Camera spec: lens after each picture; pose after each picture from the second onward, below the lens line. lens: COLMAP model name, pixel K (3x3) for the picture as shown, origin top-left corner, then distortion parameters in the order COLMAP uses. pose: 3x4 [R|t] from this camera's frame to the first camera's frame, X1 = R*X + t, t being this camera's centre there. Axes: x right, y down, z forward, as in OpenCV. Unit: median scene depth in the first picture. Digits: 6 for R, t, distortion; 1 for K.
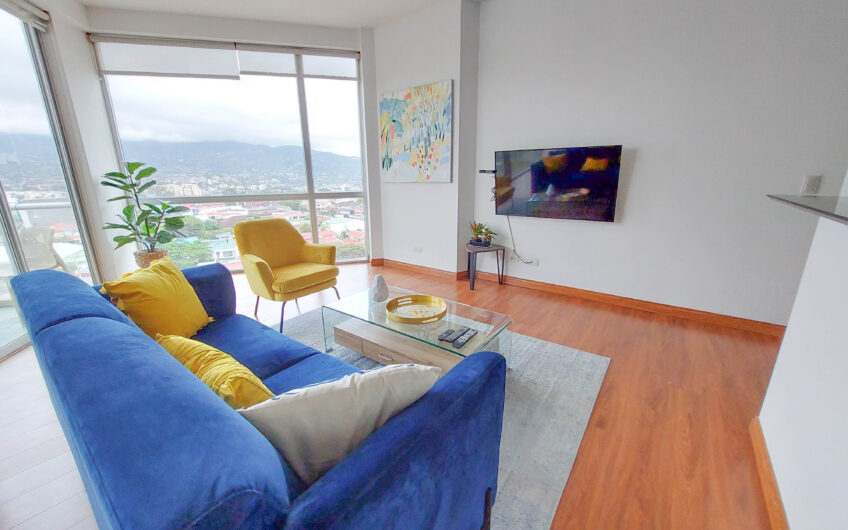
lens RADIAL K [[338.0, 0, 420.8], [0, 338.0, 265.3], [0, 0, 1]] dist [-0.019551, -0.000157]
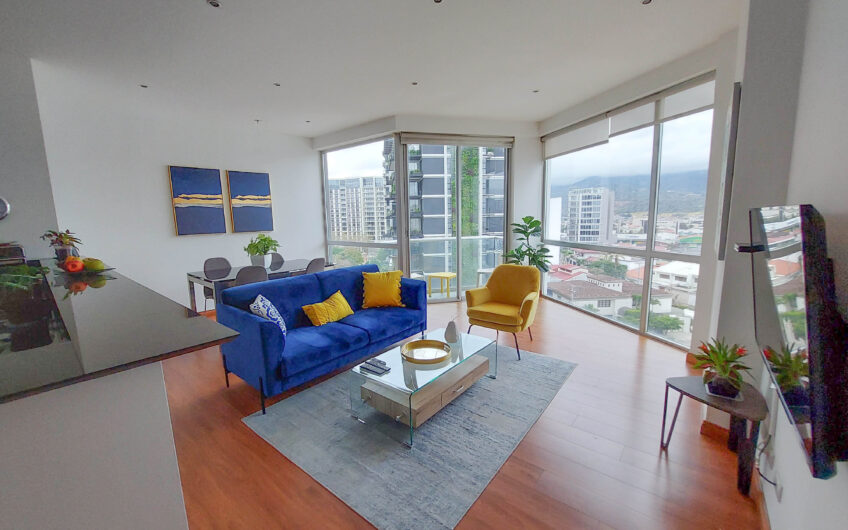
lens RADIAL K [[338.0, 0, 421.9], [0, 338.0, 267.1], [0, 0, 1]] dist [-0.019551, -0.000157]
pose [[-0.038601, 0.162334, -0.985981, 0.632048], [-0.248263, 0.954220, 0.166824, -0.197646], [0.967923, 0.251222, 0.003468, 0.506882]]
